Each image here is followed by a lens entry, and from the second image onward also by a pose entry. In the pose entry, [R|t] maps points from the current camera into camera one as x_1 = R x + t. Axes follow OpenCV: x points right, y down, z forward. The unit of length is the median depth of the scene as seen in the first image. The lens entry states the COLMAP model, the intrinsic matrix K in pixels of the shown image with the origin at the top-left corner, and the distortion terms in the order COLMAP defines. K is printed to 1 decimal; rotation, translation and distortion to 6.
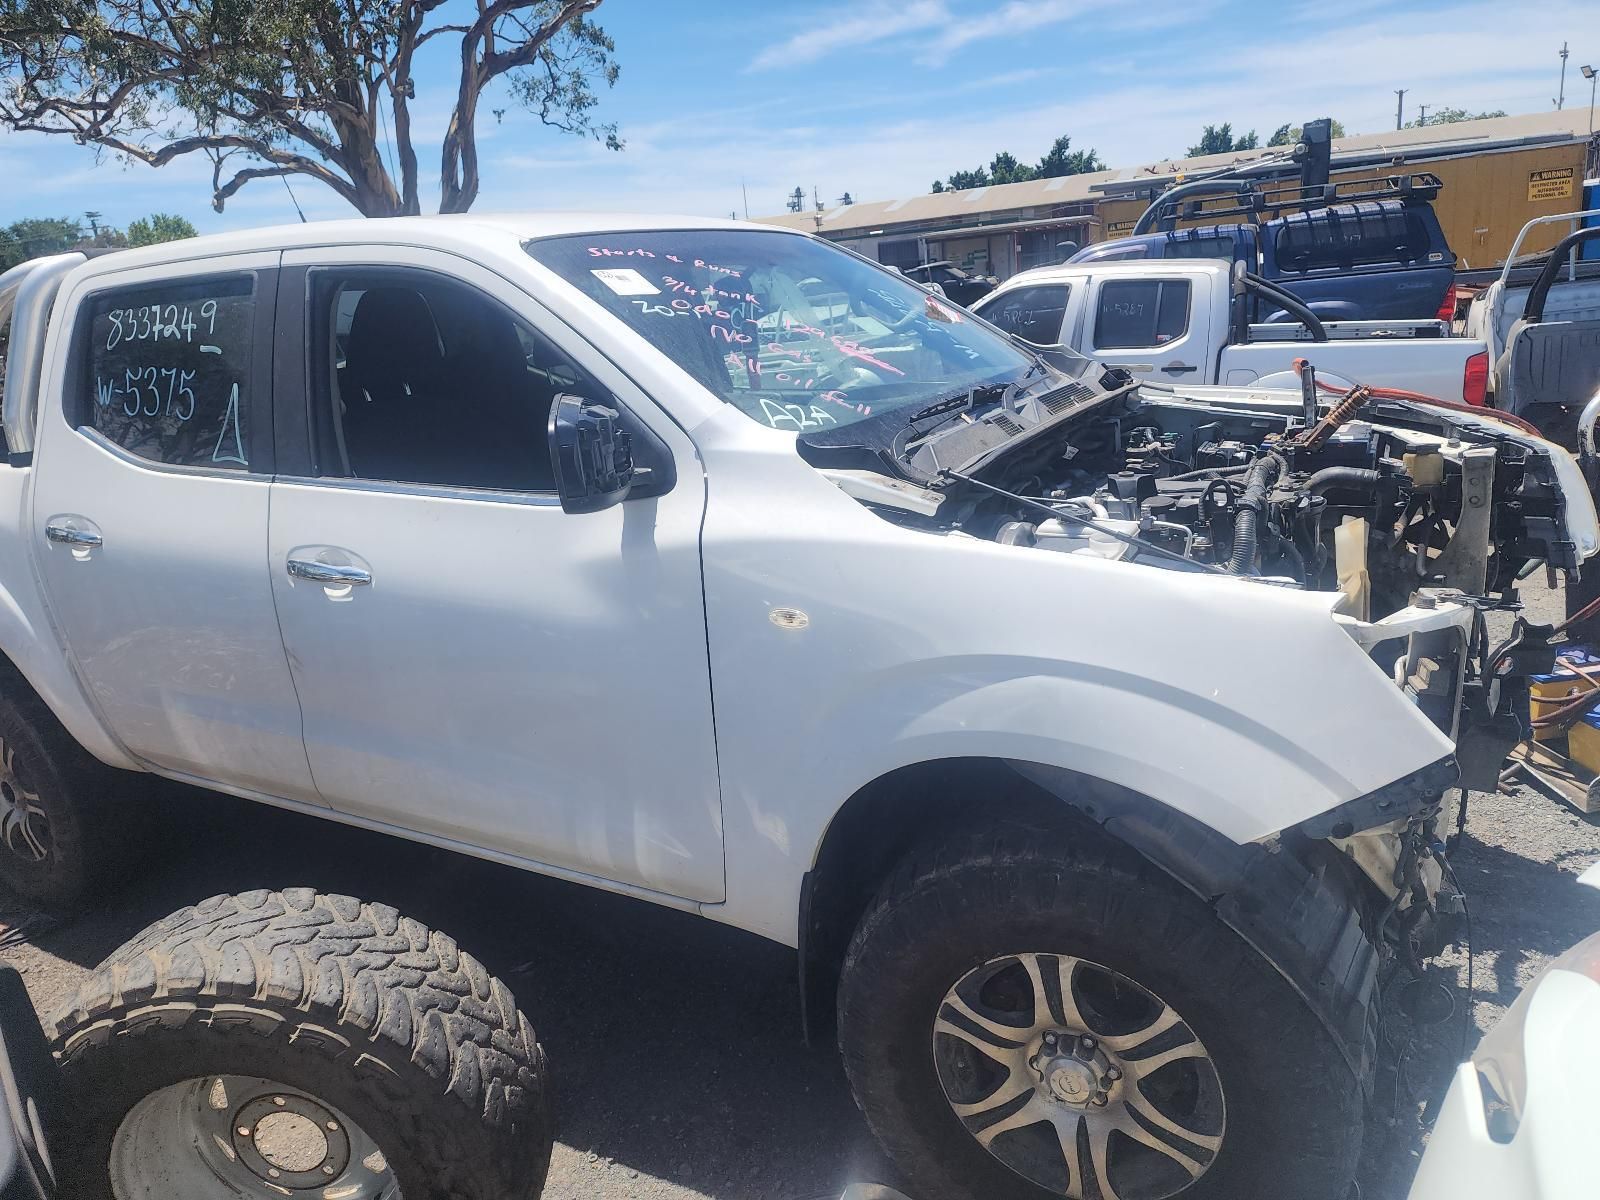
lens RADIAL K [[1052.6, 0, 803.4], [0, 1052.6, 605.6], [0, 0, 1]] dist [0.091107, -0.089332]
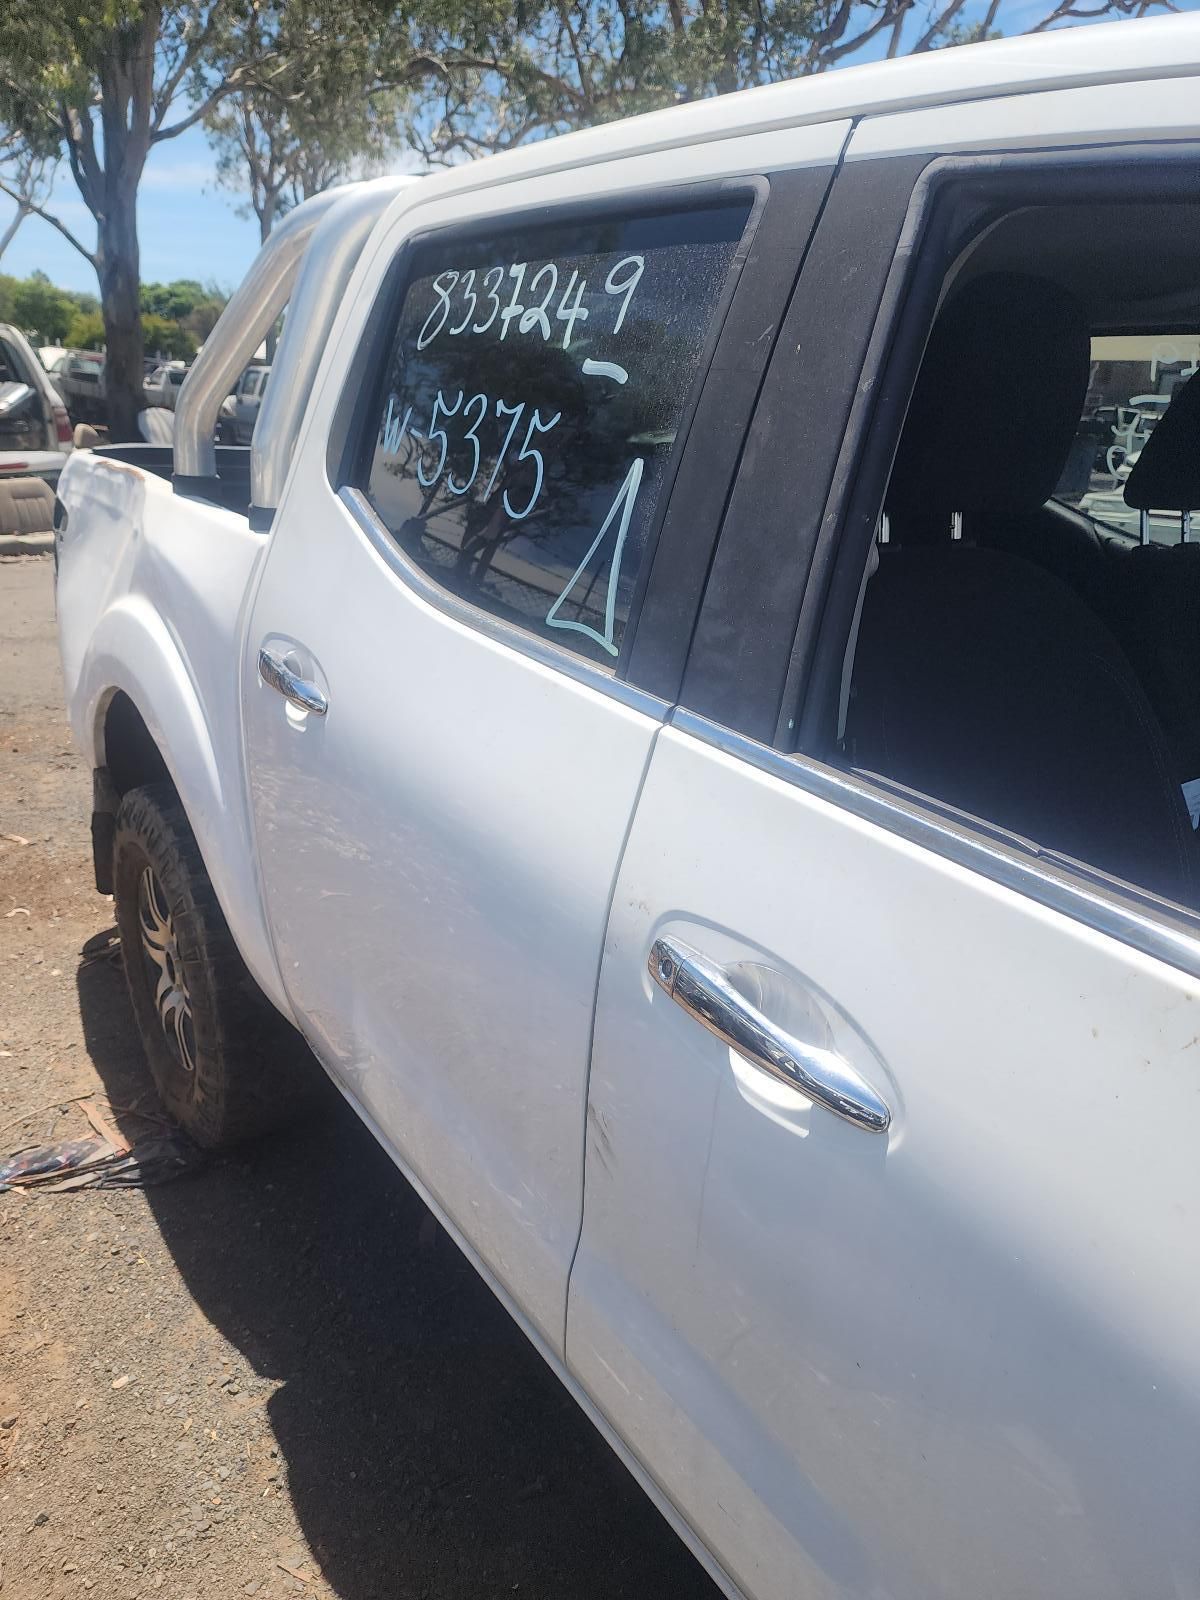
lens RADIAL K [[1069.7, 0, 600.0], [0, 1069.7, 800.0], [0, 0, 1]] dist [0.066387, -0.064461]
pose [[0.895364, 0.277339, -0.348435, -0.361500], [-0.249855, 0.960506, 0.122474, -0.127224], [0.368641, -0.022601, 0.929297, 0.603531]]
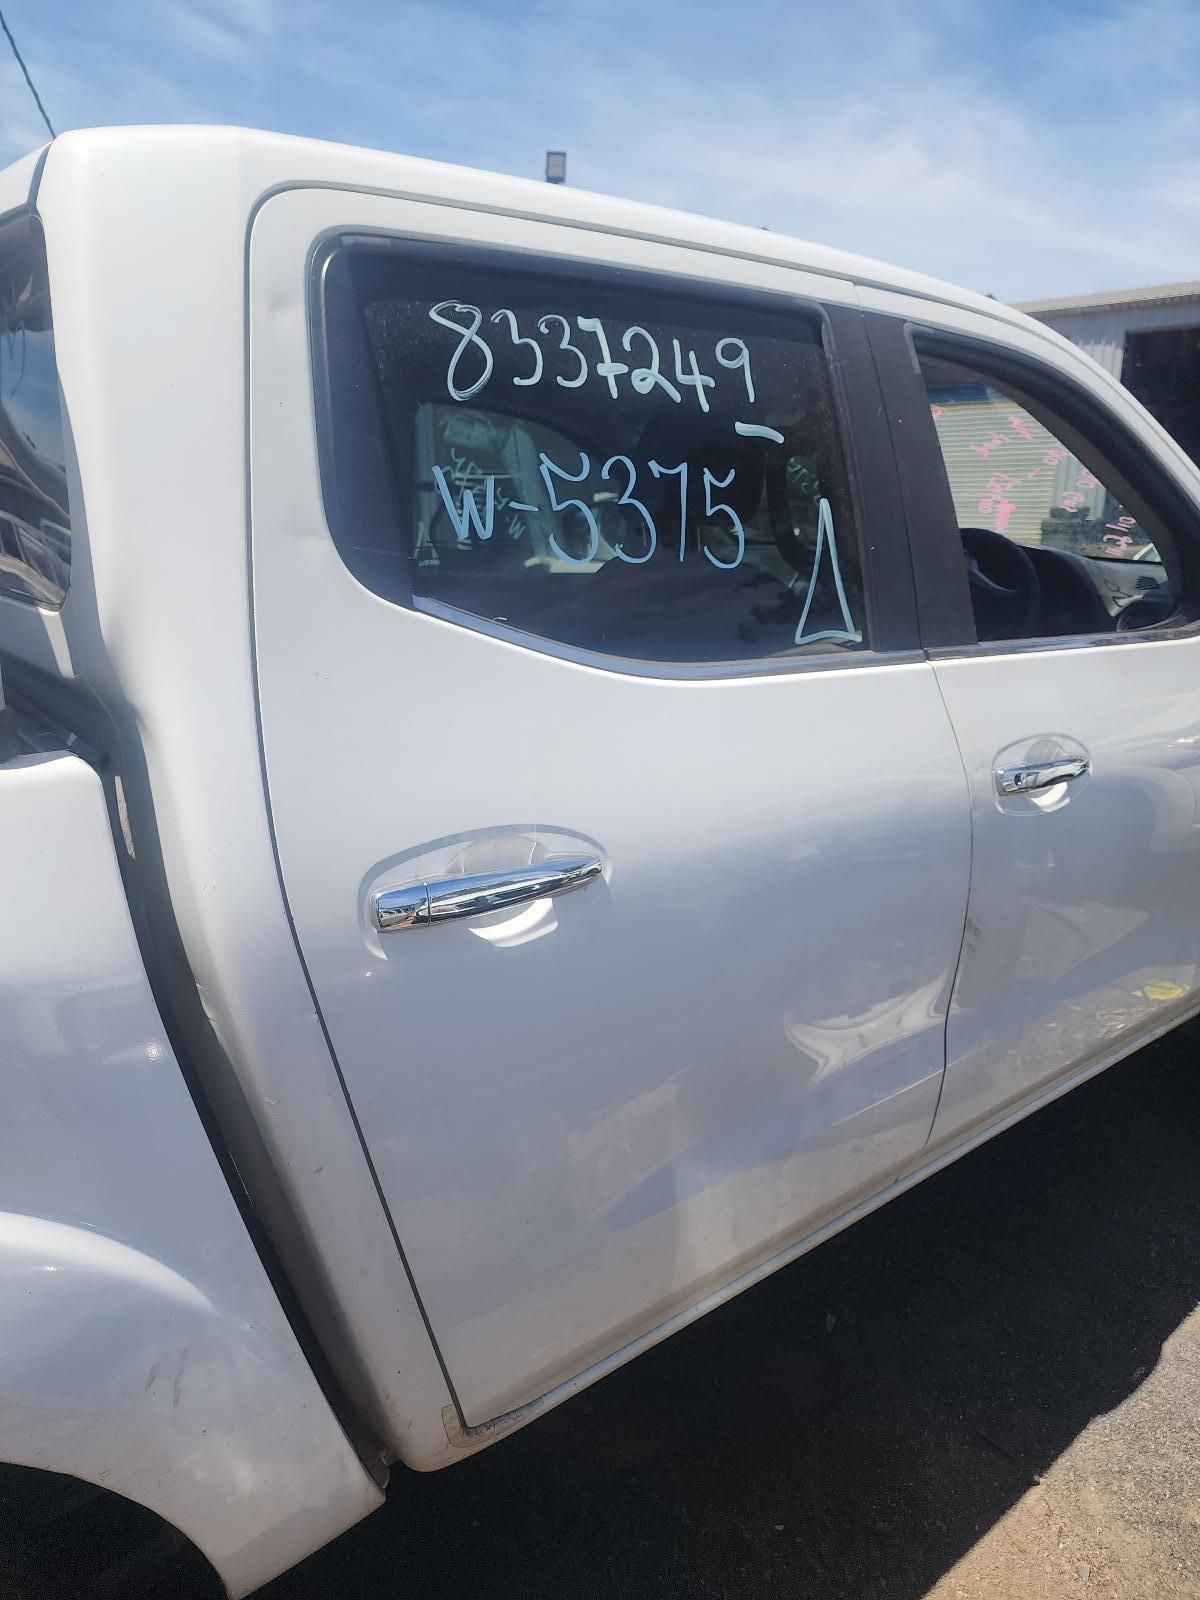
lens RADIAL K [[1069.7, 0, 600.0], [0, 1069.7, 800.0], [0, 0, 1]] dist [0.066387, -0.064461]
pose [[0.374690, -0.166451, 0.912086, -1.115169], [0.244485, 0.966672, 0.075977, -0.128116], [-0.894334, 0.194524, 0.402898, 0.917321]]
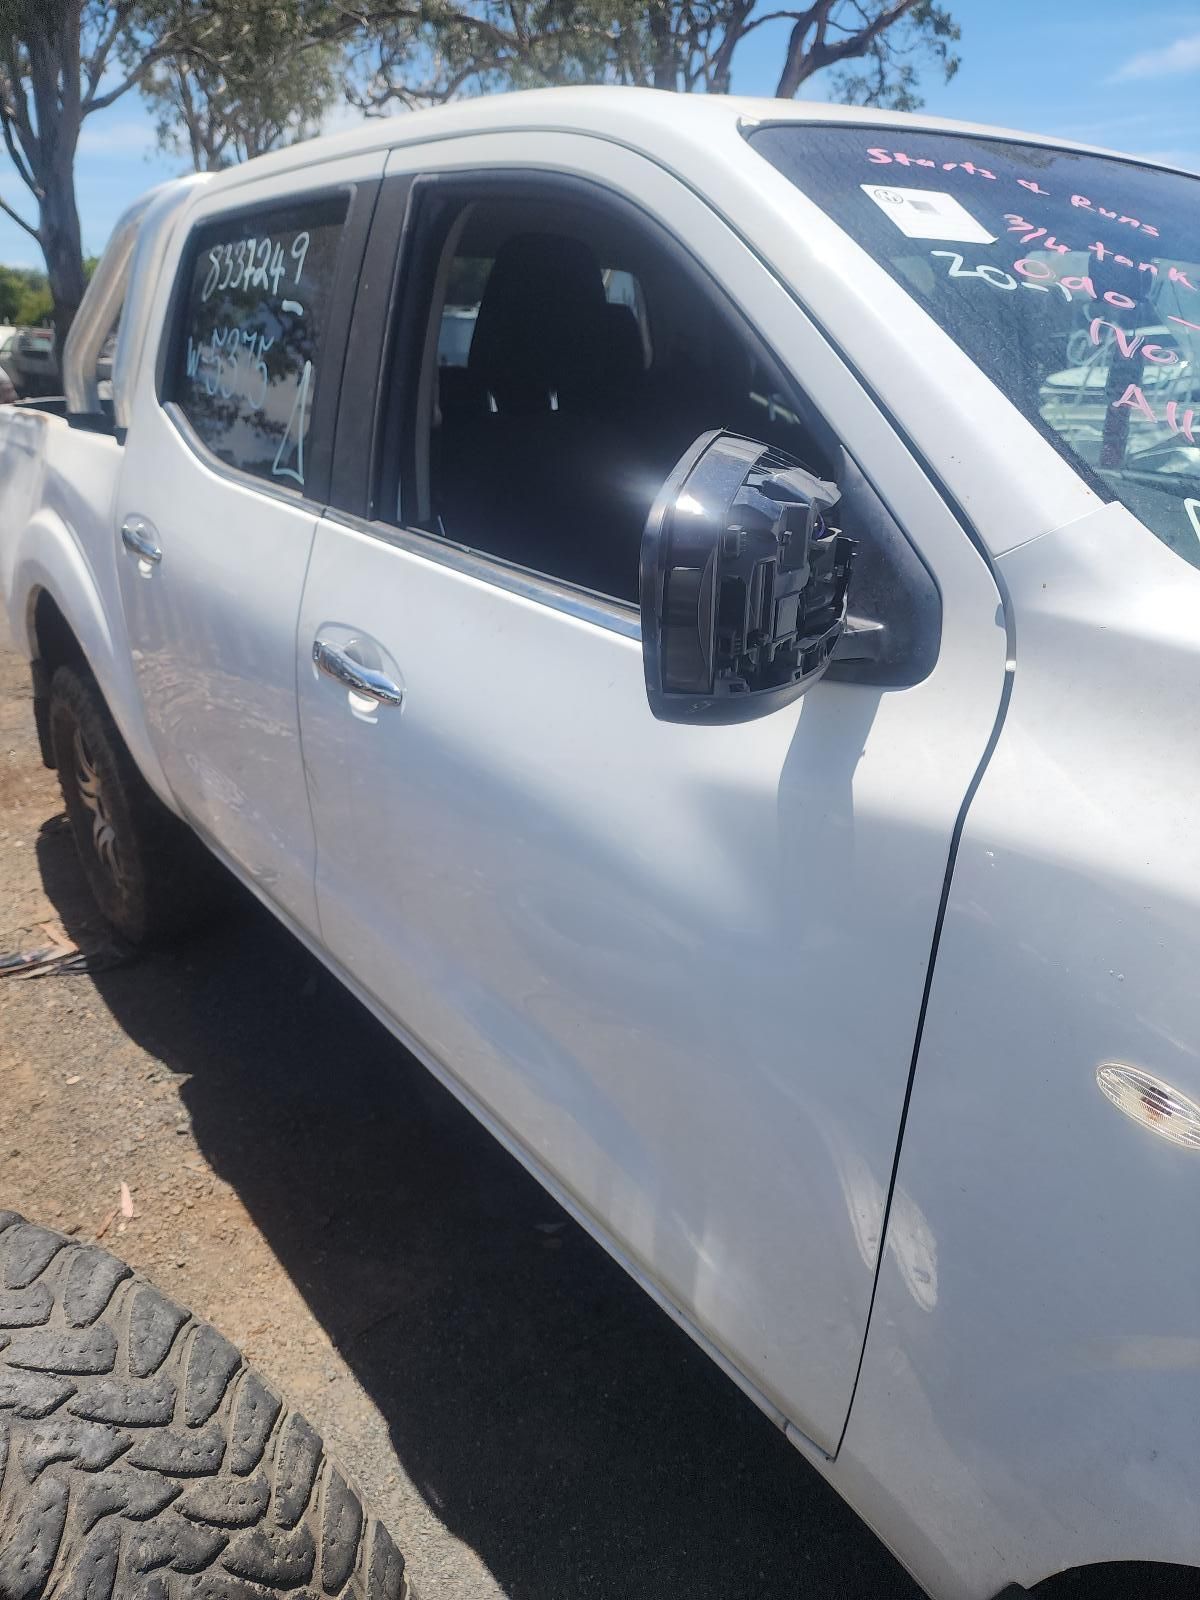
lens RADIAL K [[1069.7, 0, 600.0], [0, 1069.7, 800.0], [0, 0, 1]] dist [0.066387, -0.064461]
pose [[0.913179, 0.238946, -0.330165, -0.066637], [-0.195982, 0.967743, 0.158321, -0.082939], [0.357345, -0.079869, 0.930551, 0.407216]]
